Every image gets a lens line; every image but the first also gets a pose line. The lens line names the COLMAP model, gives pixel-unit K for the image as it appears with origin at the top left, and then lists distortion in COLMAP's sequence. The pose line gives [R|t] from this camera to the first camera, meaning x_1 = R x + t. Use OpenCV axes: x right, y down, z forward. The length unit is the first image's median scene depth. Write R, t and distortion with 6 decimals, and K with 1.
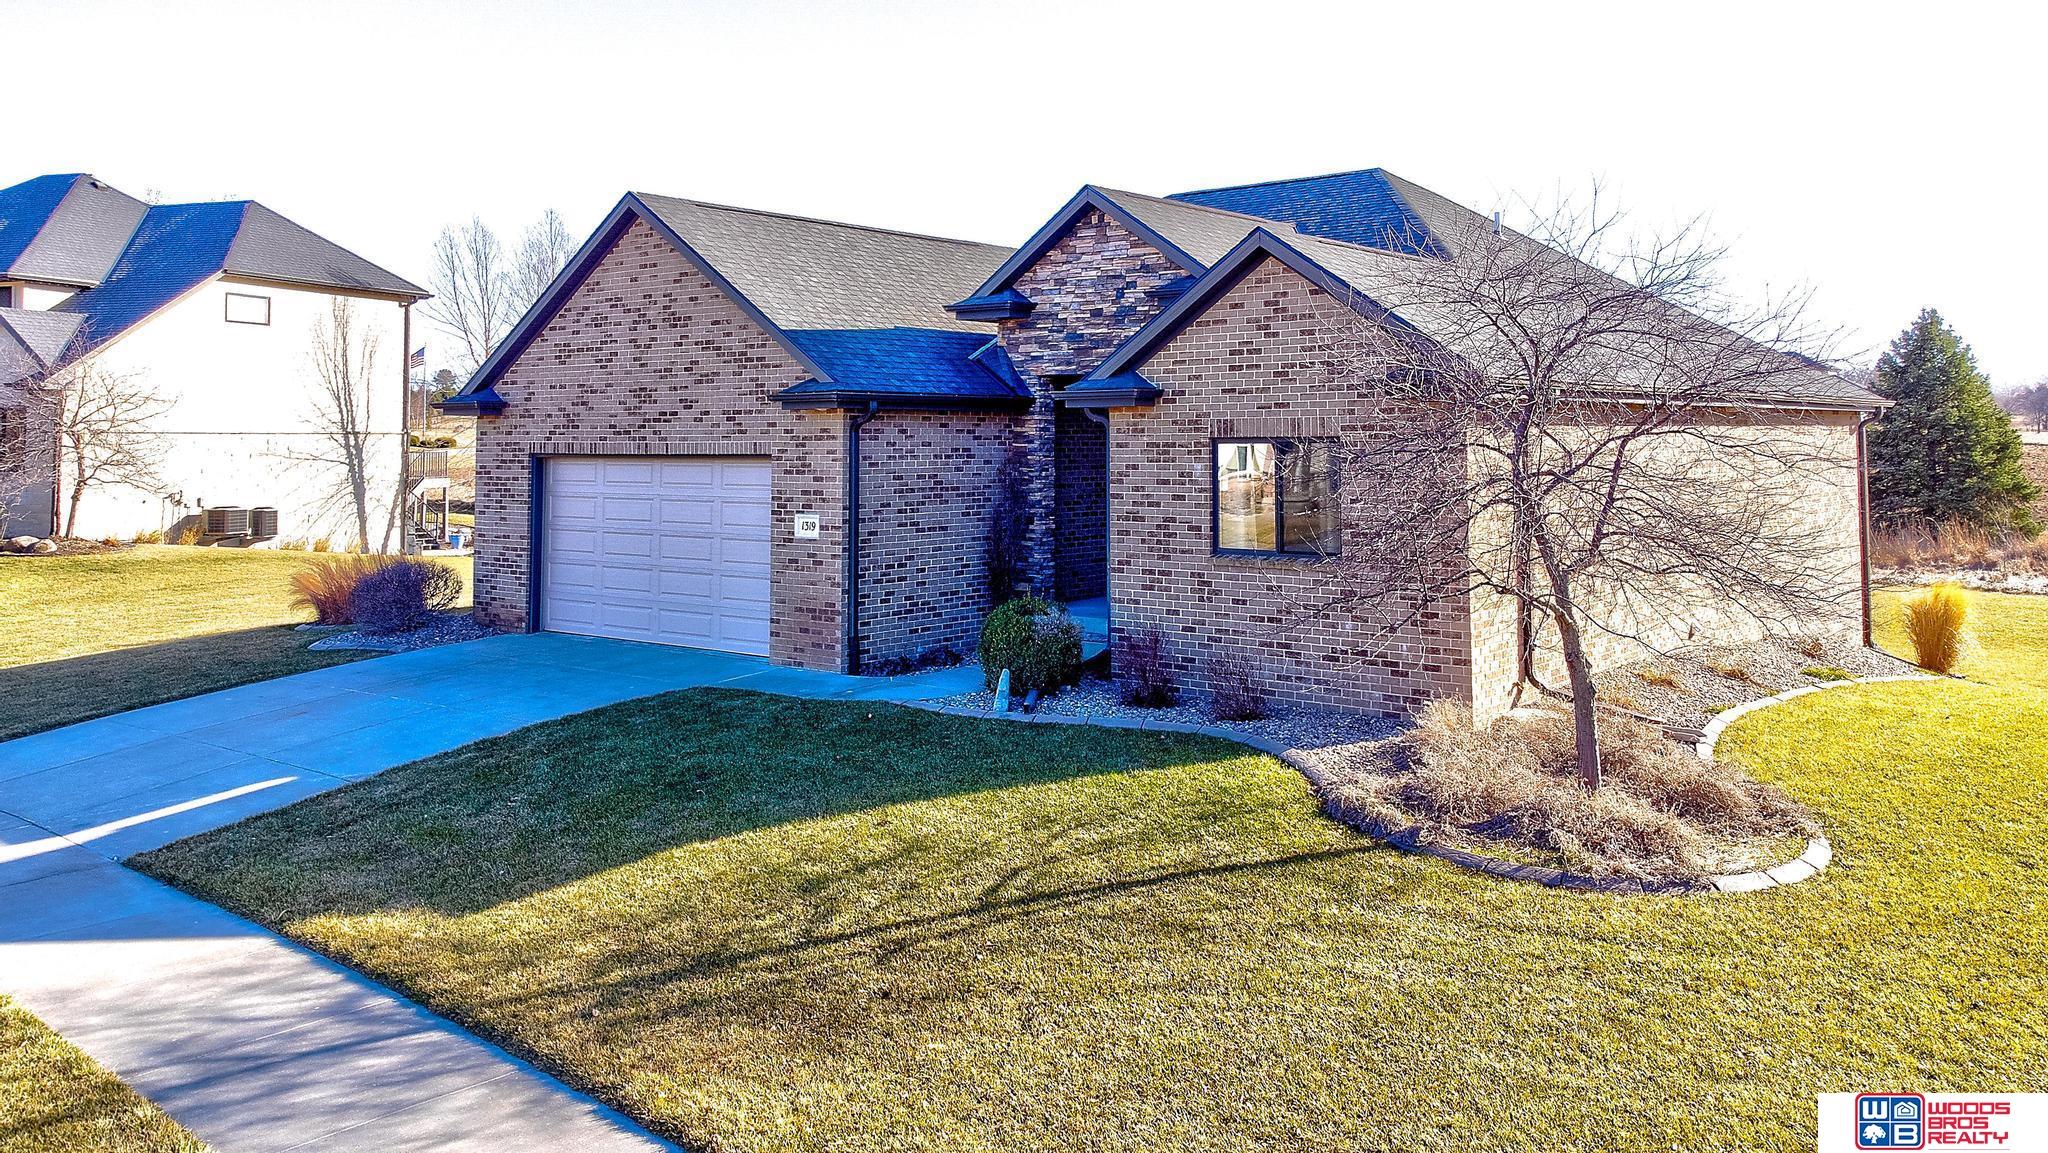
lens RADIAL K [[1520.9, 0, 1061.3], [0, 1520.9, 370.1], [0, 0, 1]] dist [0.044987, -0.017590]
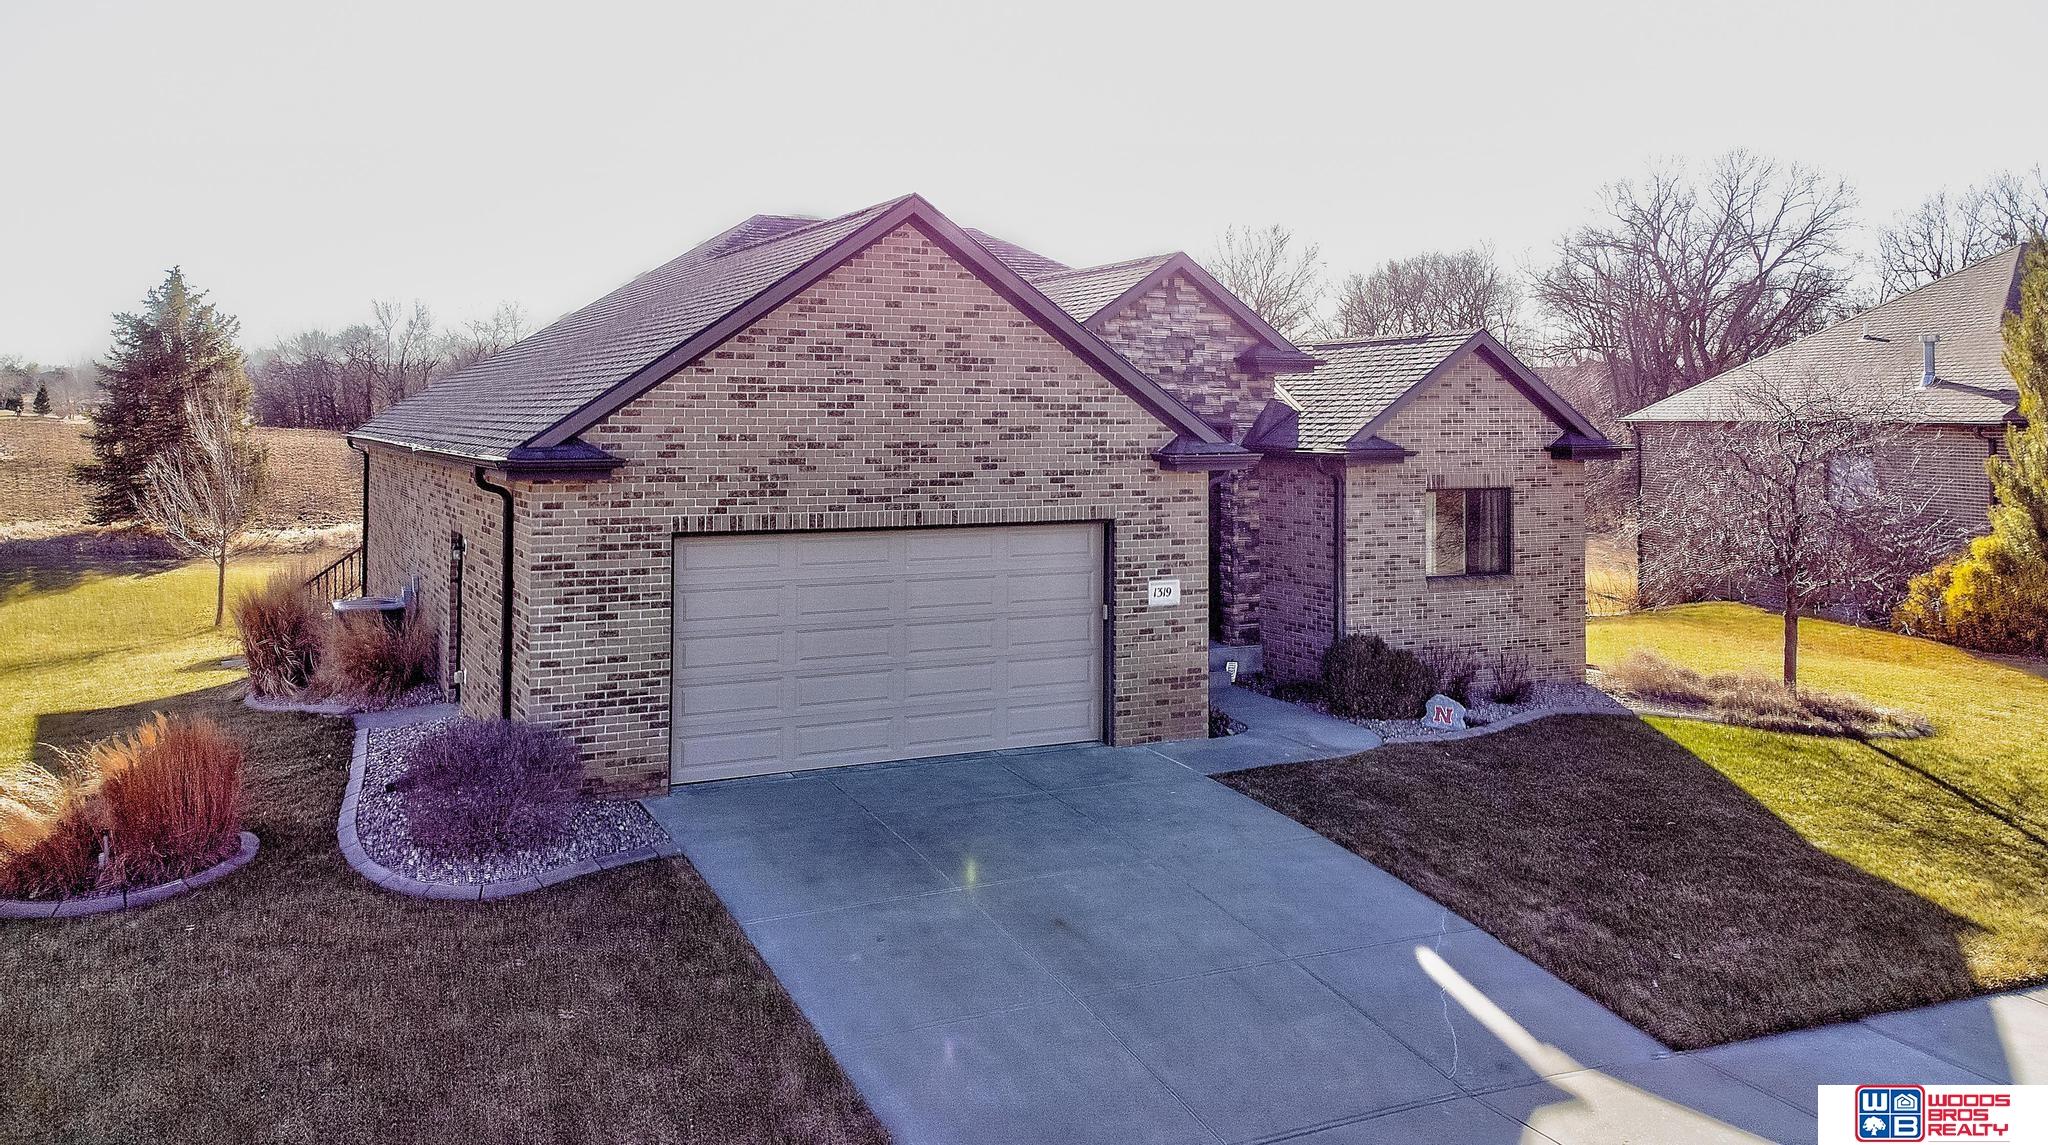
lens RADIAL K [[1520.9, 0, 956.3], [0, 1520.9, 403.2], [0, 0, 1]] dist [0.044987, -0.017590]
pose [[0.459745, 0.010378, 0.887990, -1.026264], [-0.043889, 0.998975, 0.011048, -0.019664], [-0.886966, -0.044052, 0.459729, 0.653661]]
